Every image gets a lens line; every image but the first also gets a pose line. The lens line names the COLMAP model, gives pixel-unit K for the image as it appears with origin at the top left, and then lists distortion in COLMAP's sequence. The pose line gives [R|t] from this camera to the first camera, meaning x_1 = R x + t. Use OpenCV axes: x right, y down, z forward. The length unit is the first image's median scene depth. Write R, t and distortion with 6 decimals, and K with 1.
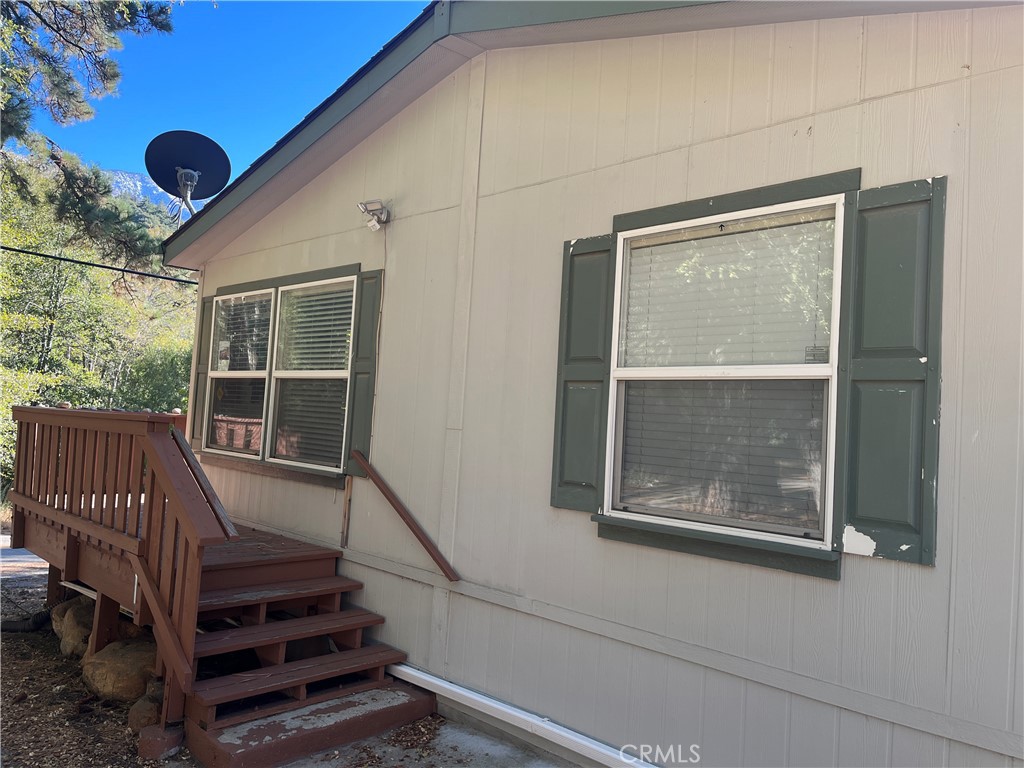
lens RADIAL K [[772.6, 0, 512.4], [0, 772.6, 379.2], [0, 0, 1]] dist [0.003463, -0.008596]
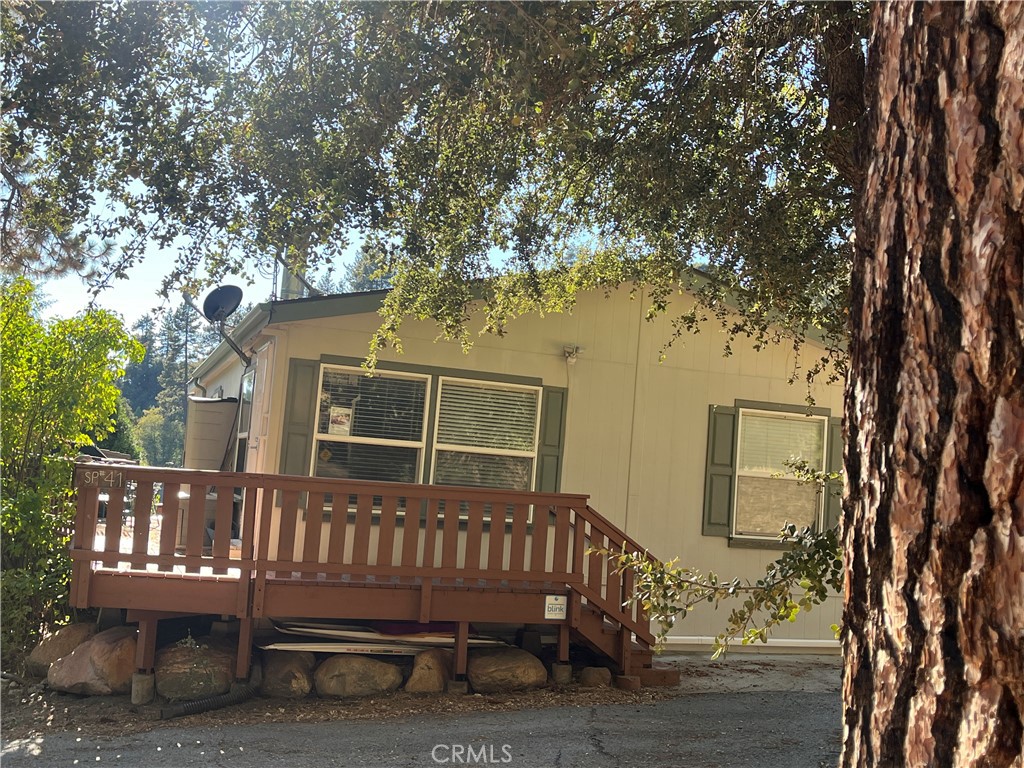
lens RADIAL K [[1145.0, 0, 511.4], [0, 1145.0, 386.0], [0, 0, 1]] dist [0.021803, 0.000000]
pose [[0.438269, 0.074819, 0.895724, -3.053488], [-0.088154, 0.995303, -0.040004, -0.064269], [-0.894510, -0.061429, 0.442807, 0.141441]]
